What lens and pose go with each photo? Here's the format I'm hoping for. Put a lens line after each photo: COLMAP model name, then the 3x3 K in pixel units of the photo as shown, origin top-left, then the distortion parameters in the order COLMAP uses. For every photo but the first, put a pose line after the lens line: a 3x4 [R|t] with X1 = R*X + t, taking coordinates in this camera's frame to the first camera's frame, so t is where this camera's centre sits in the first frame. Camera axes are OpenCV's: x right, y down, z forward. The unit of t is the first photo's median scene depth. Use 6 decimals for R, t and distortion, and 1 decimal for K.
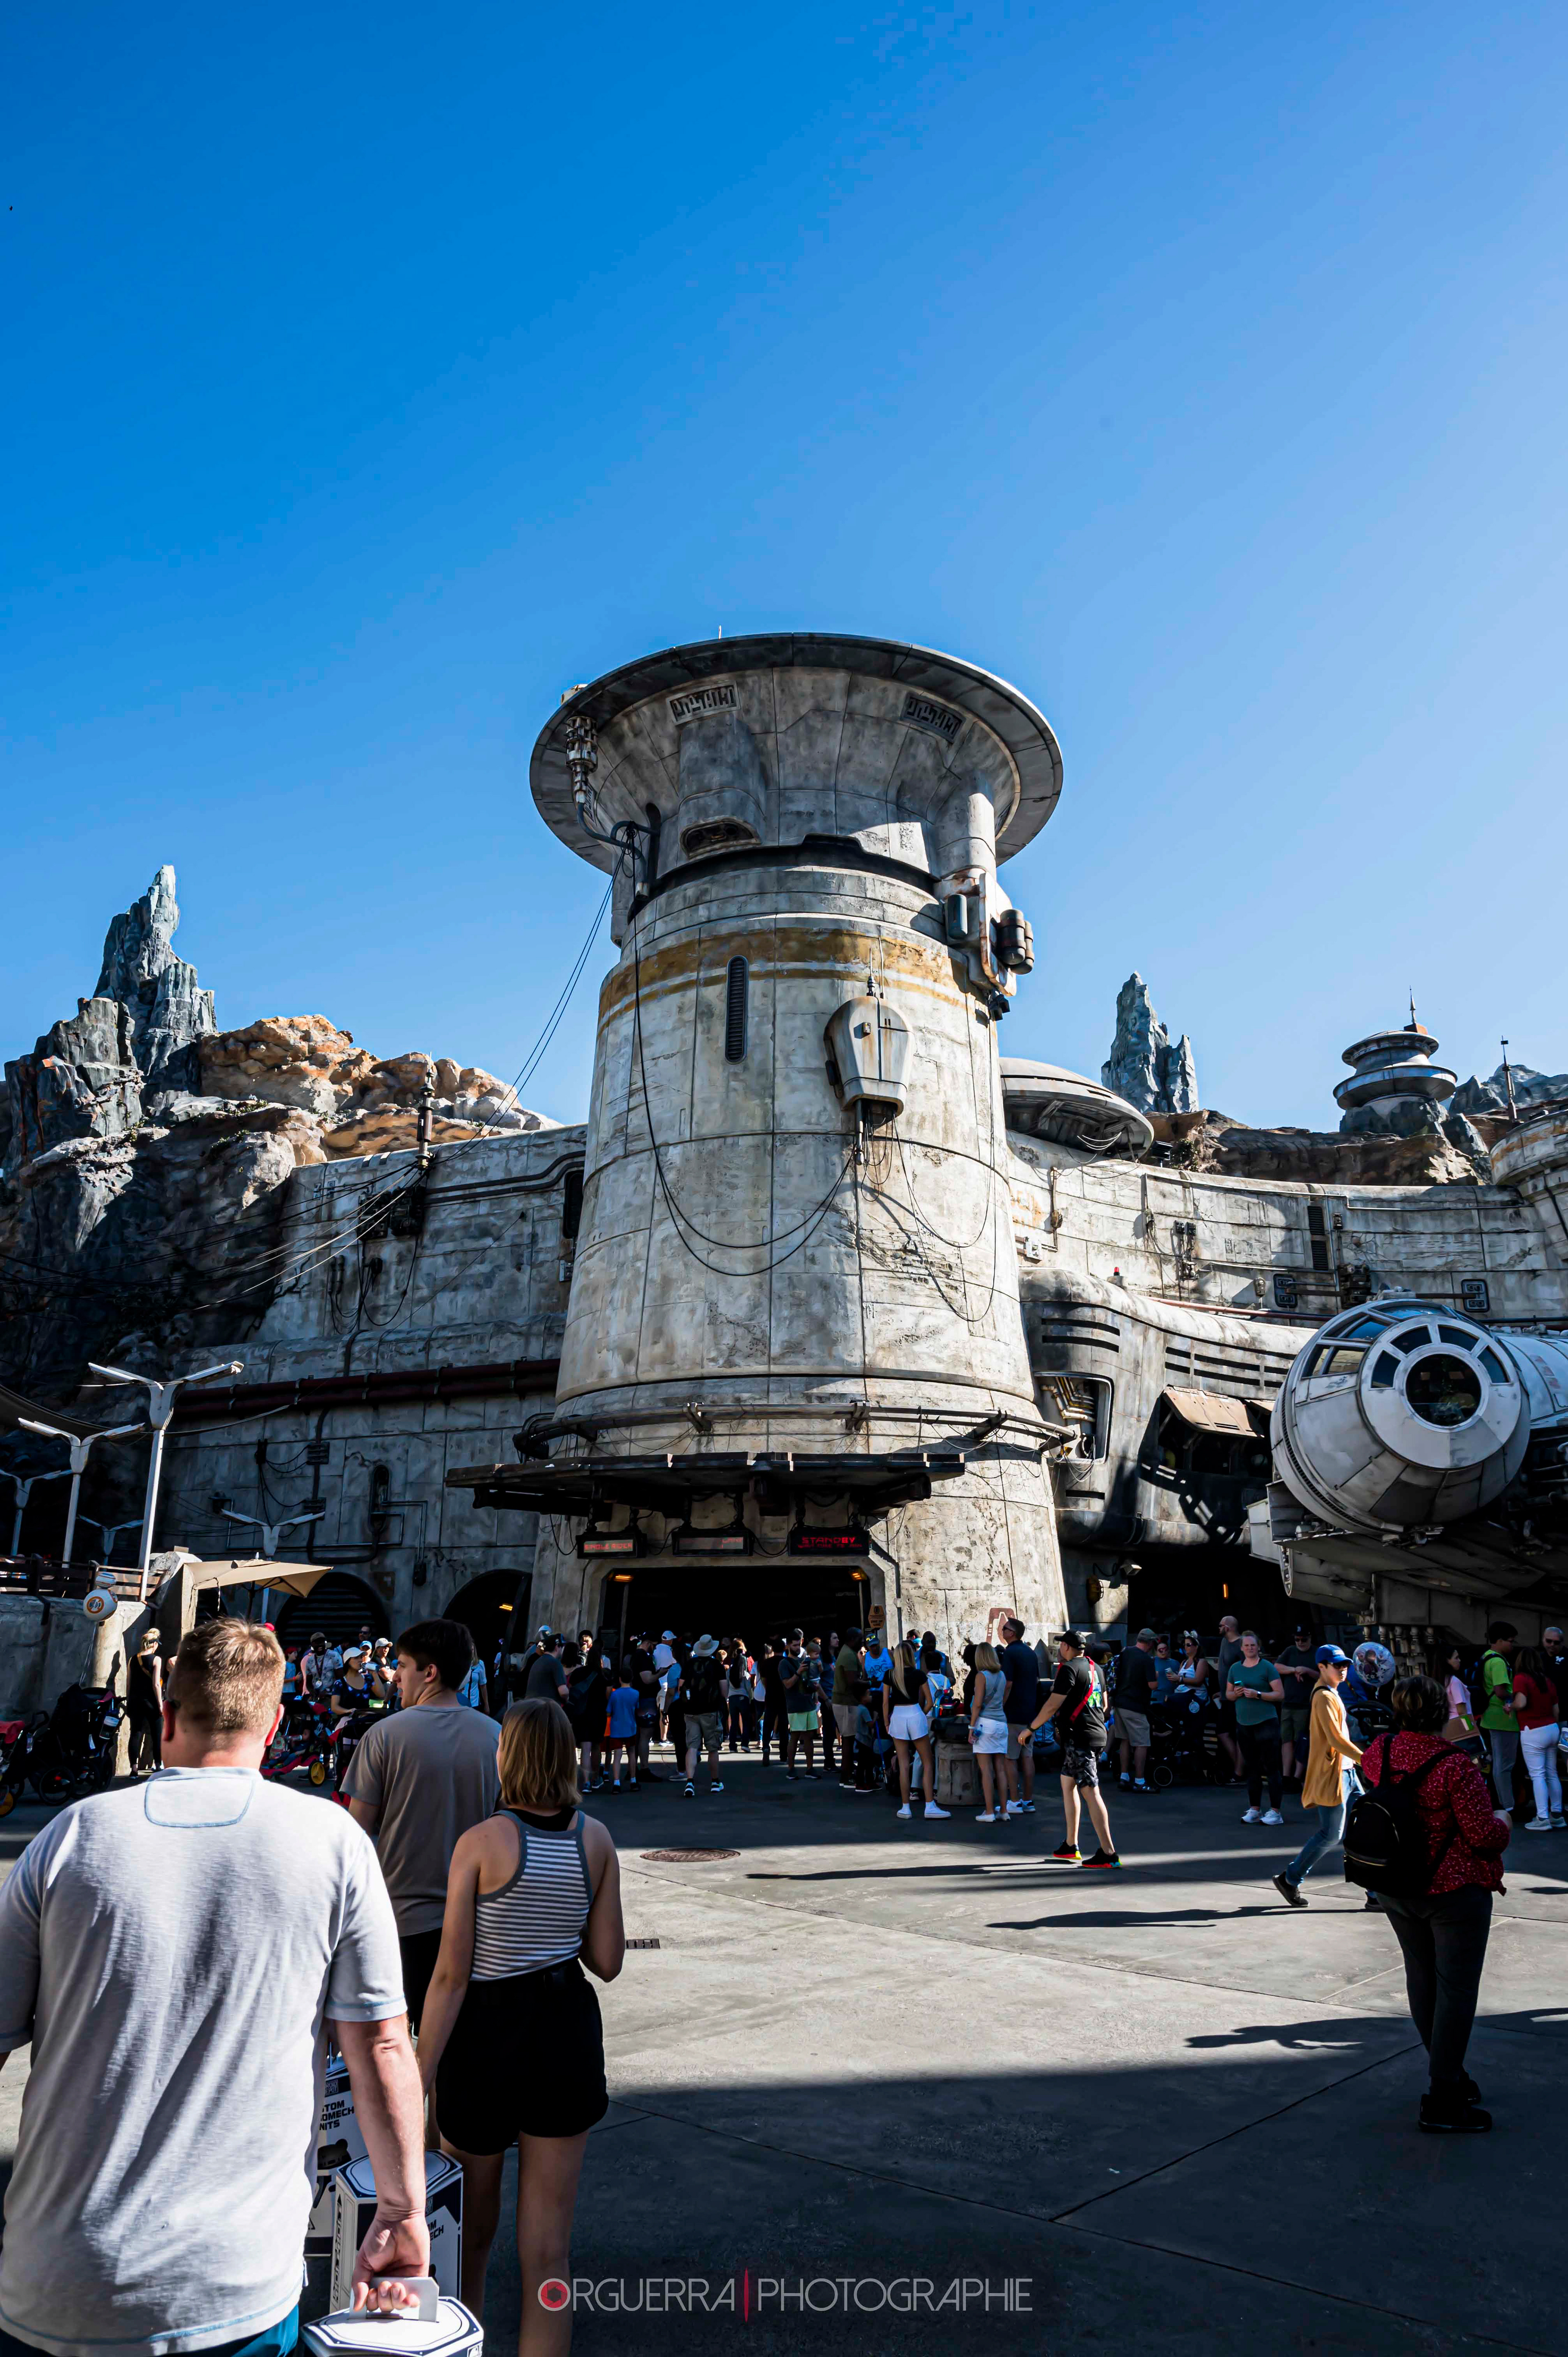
lens RADIAL K [[1558.2, 0, 784.0], [0, 1558.2, 1178.5], [0, 0, 1]] dist [-0.007453, -0.002283]
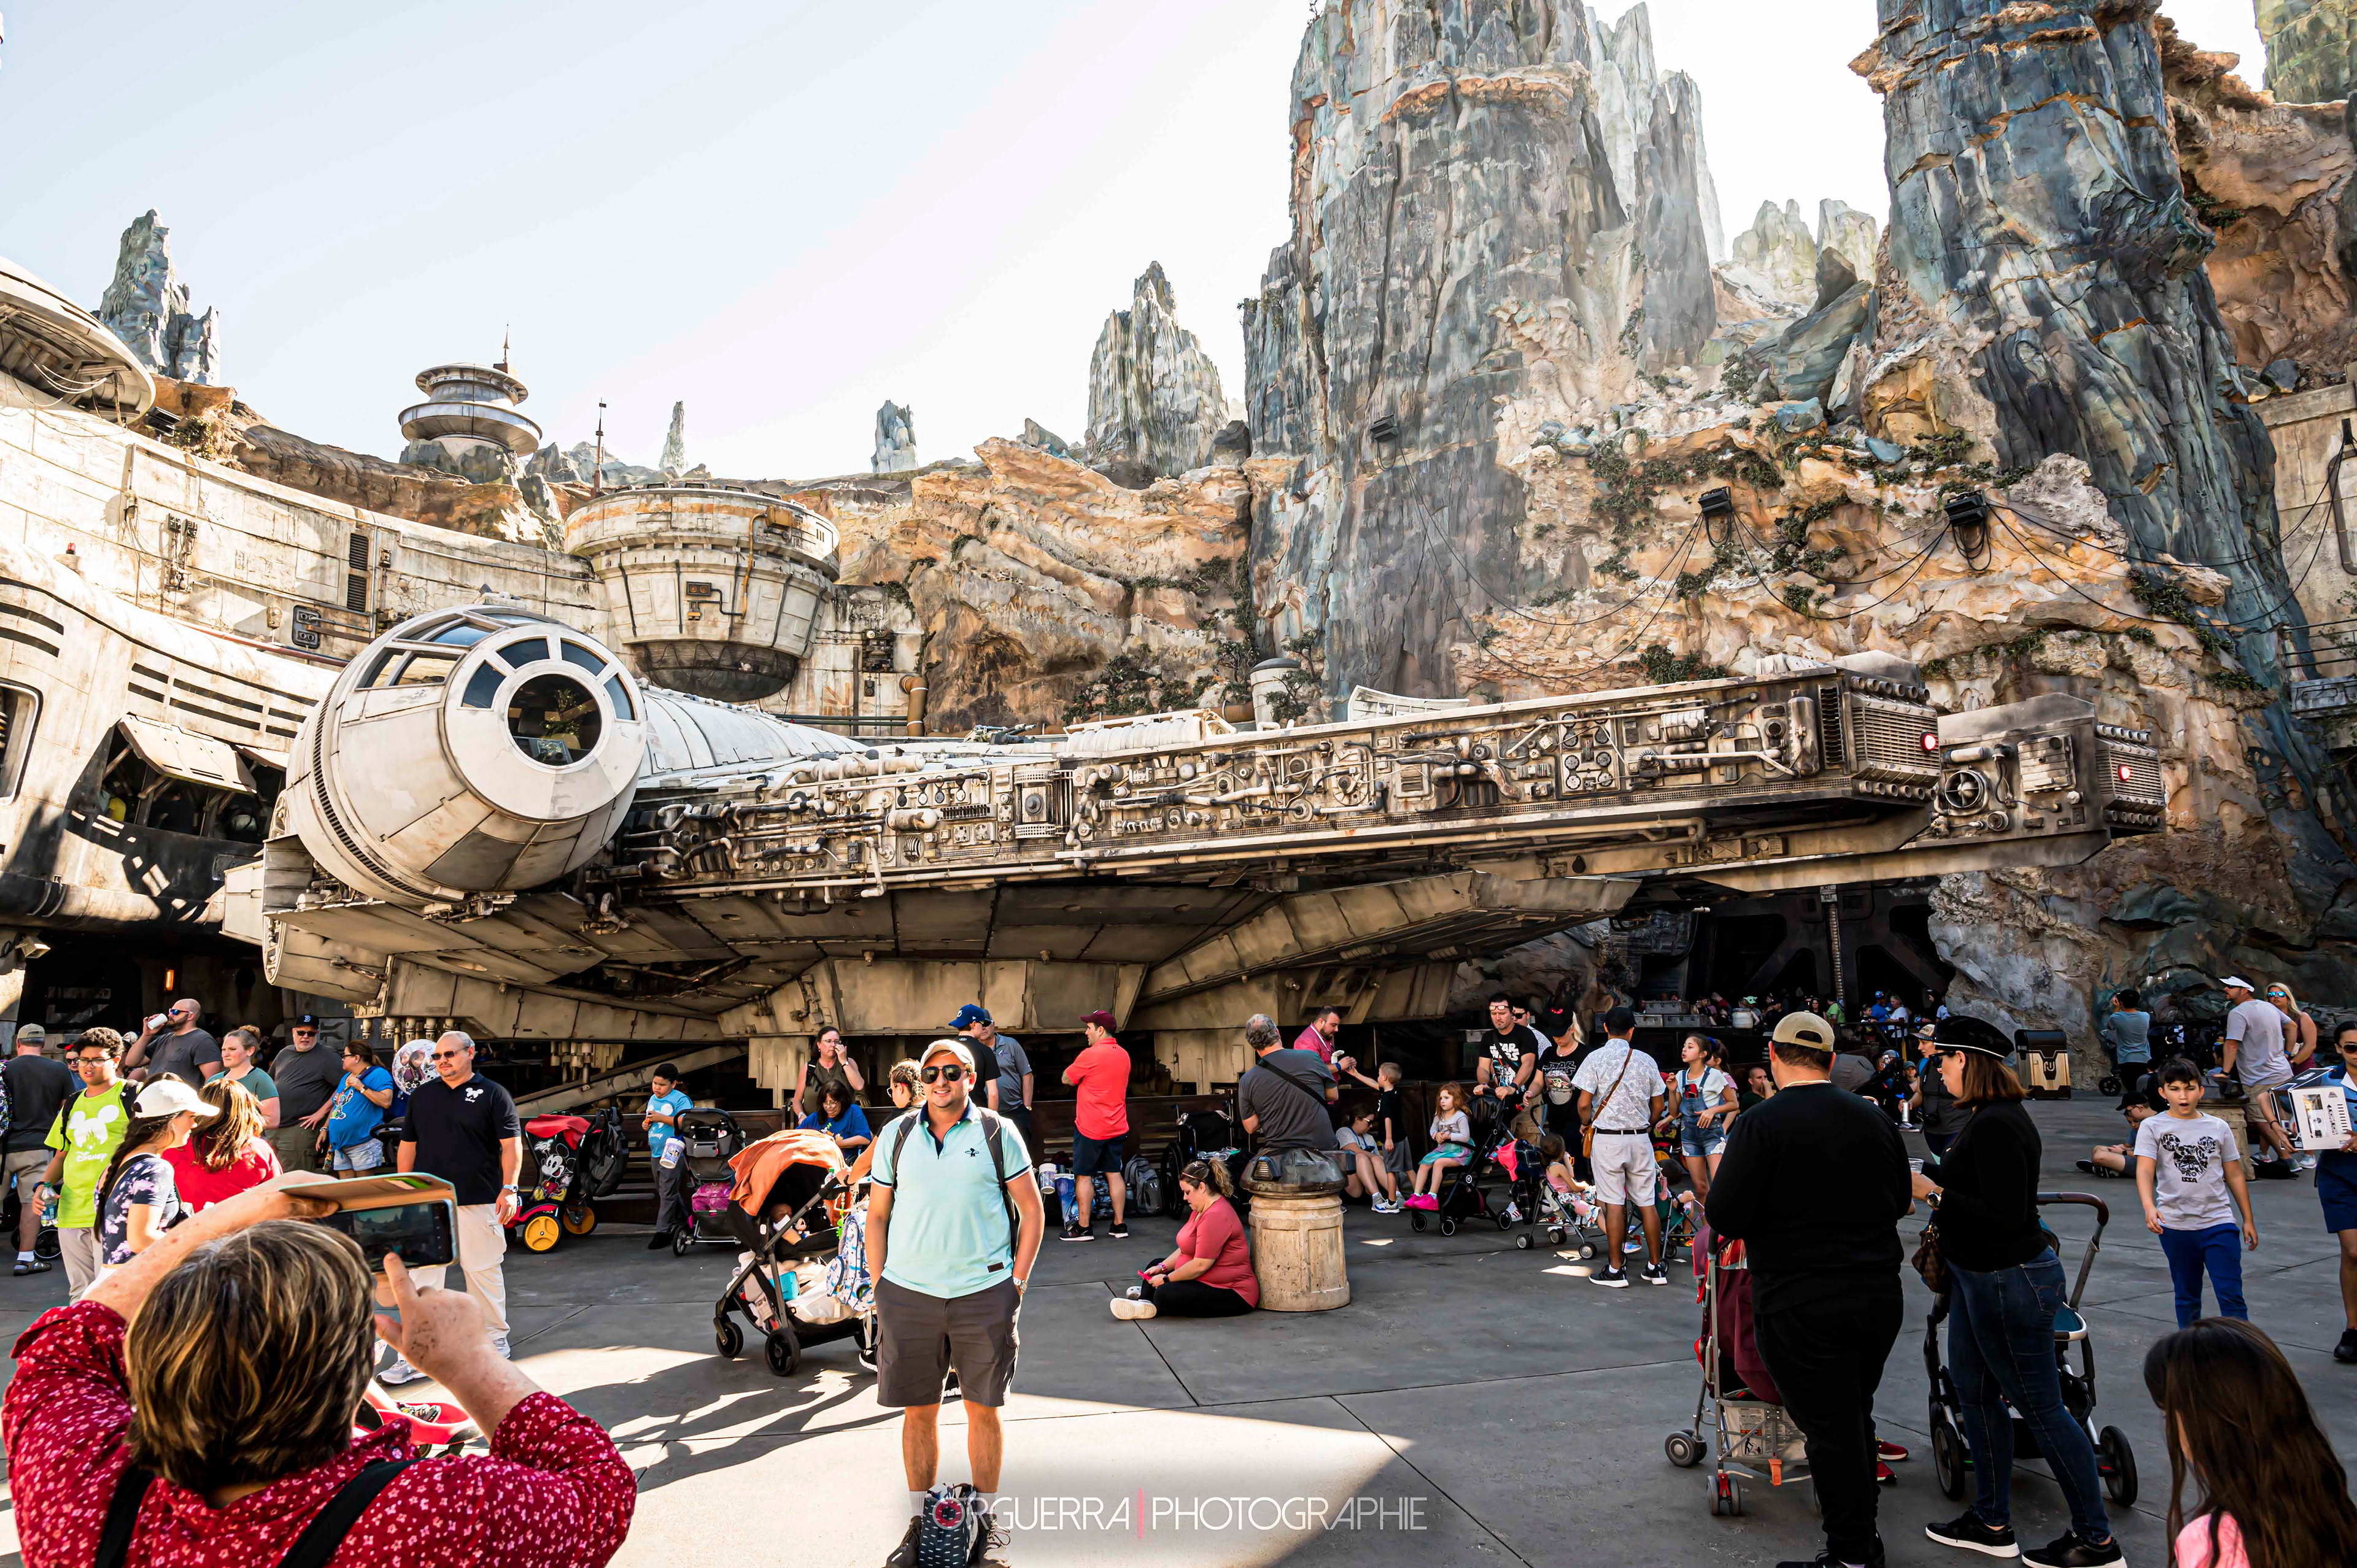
lens RADIAL K [[1558.3, 0, 1178.5], [0, 1558.3, 784.0], [0, 0, 1]] dist [-0.007453, -0.002283]
pose [[0.661836, 0.091254, 0.744074, 0.021783], [-0.187813, 0.981092, 0.046732, 0.028932], [-0.725741, -0.170676, 0.666461, 0.100332]]
